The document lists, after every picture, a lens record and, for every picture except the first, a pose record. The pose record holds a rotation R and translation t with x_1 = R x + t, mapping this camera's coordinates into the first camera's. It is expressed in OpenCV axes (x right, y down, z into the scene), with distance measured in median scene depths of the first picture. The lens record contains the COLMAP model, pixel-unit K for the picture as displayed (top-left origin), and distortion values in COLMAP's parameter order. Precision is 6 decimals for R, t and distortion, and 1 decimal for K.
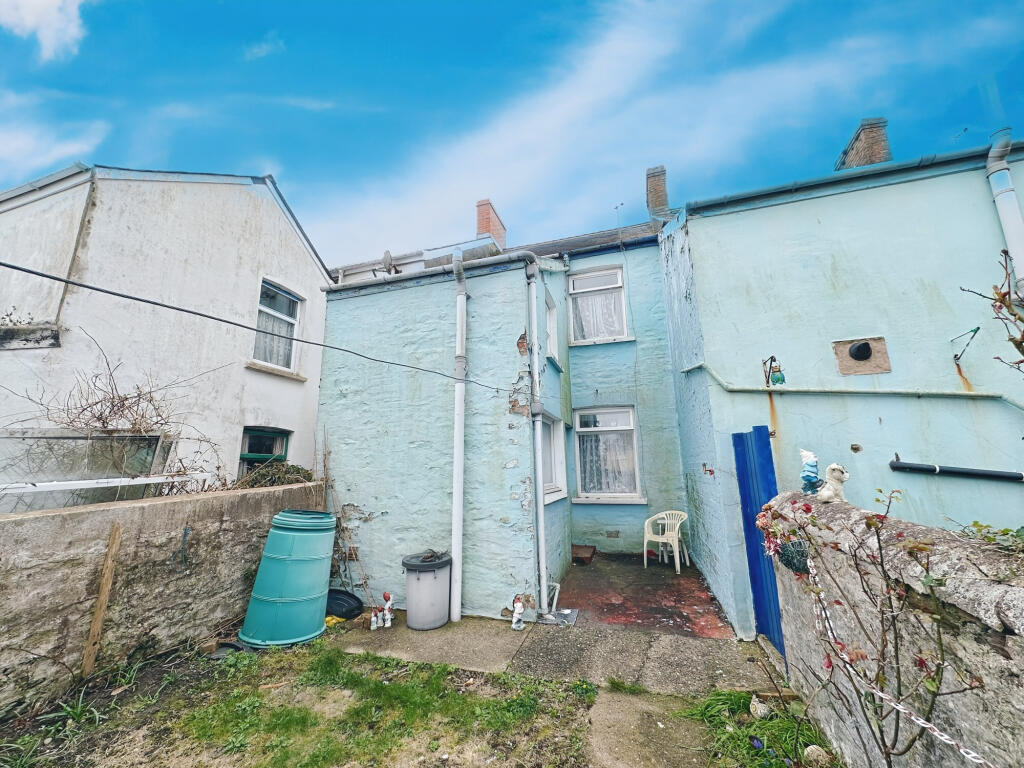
lens RADIAL K [[402.9, 0, 512.0], [0, 402.9, 384.0], [0, 0, 1]] dist [0.000126, -0.000029]
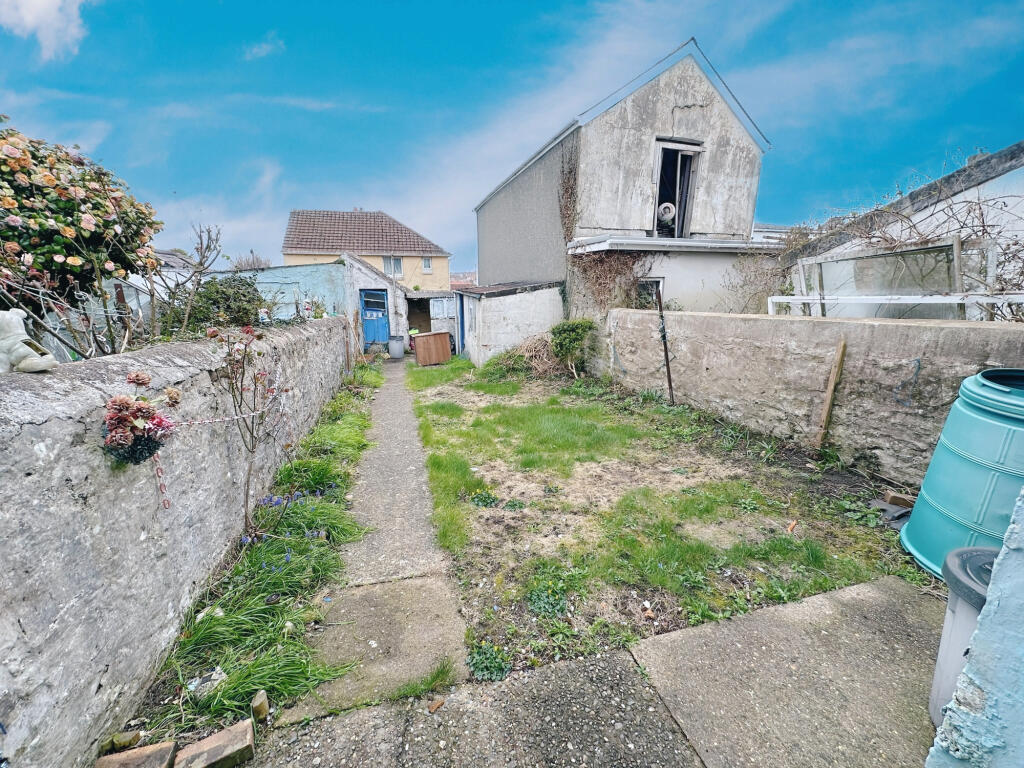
lens RADIAL K [[402.9, 0, 512.0], [0, 402.9, 384.0], [0, 0, 1]] dist [0.000126, -0.000029]
pose [[-0.836001, 0.137968, -0.531099, 0.365072], [0.114967, 0.990433, 0.076324, 0.266776], [0.536549, 0.002748, -0.843865, 1.341799]]
